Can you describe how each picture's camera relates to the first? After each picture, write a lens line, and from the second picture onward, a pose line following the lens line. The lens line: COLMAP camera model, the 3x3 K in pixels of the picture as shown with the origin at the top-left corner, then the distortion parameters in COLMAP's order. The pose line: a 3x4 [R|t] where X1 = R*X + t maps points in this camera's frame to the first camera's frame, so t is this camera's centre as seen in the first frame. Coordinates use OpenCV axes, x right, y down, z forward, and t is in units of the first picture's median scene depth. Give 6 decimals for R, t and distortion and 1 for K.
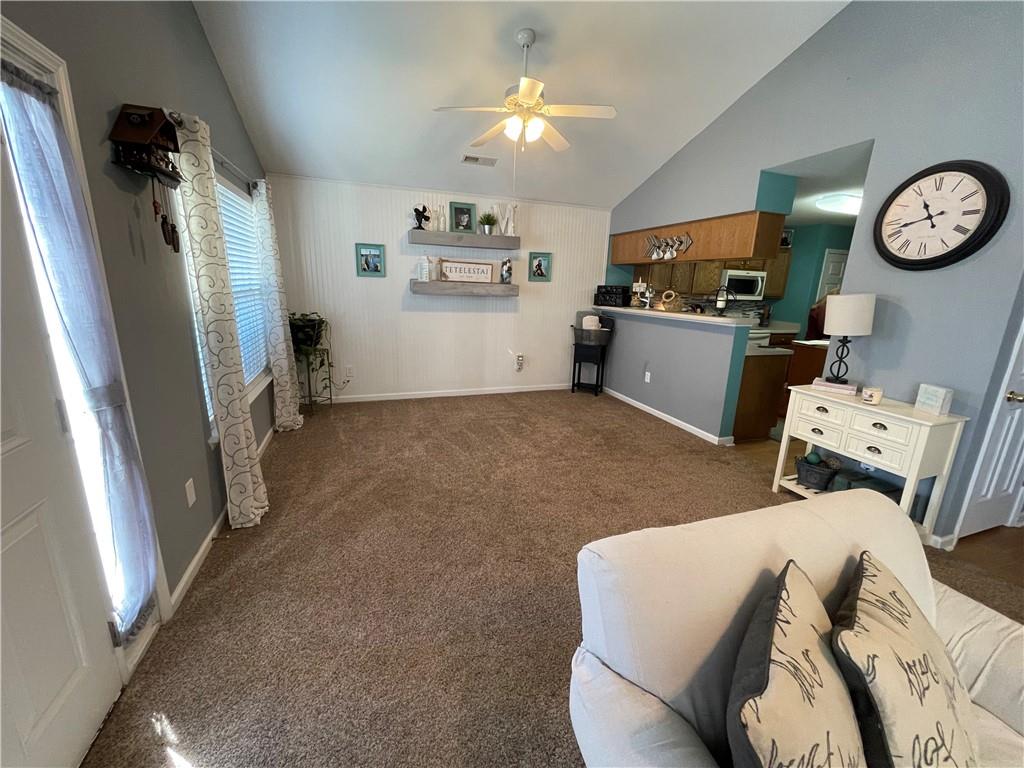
lens RADIAL K [[413.3, 0, 510.1], [0, 413.3, 385.6], [0, 0, 1]] dist [0.002576, -0.000066]
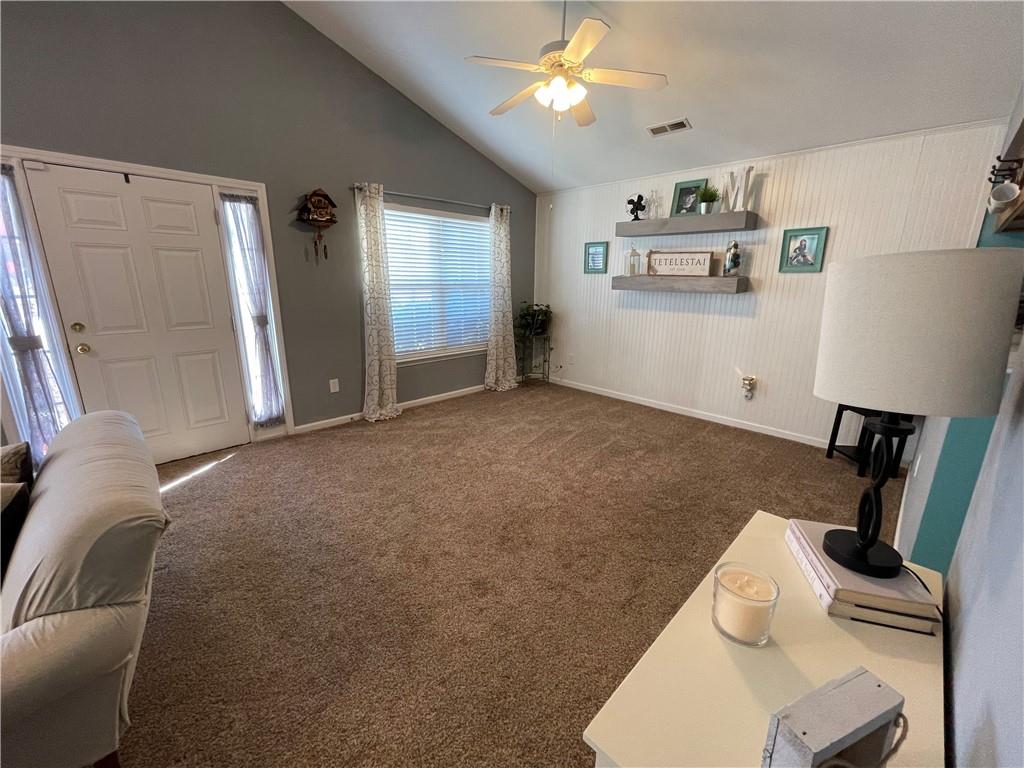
lens RADIAL K [[413.3, 0, 510.7], [0, 413.3, 379.0], [0, 0, 1]] dist [0.002576, -0.000066]
pose [[0.427135, 0.191384, -0.883701, 0.544408], [-0.221038, 0.969791, 0.103191, -0.062597], [0.876754, 0.151255, 0.456535, 0.367663]]
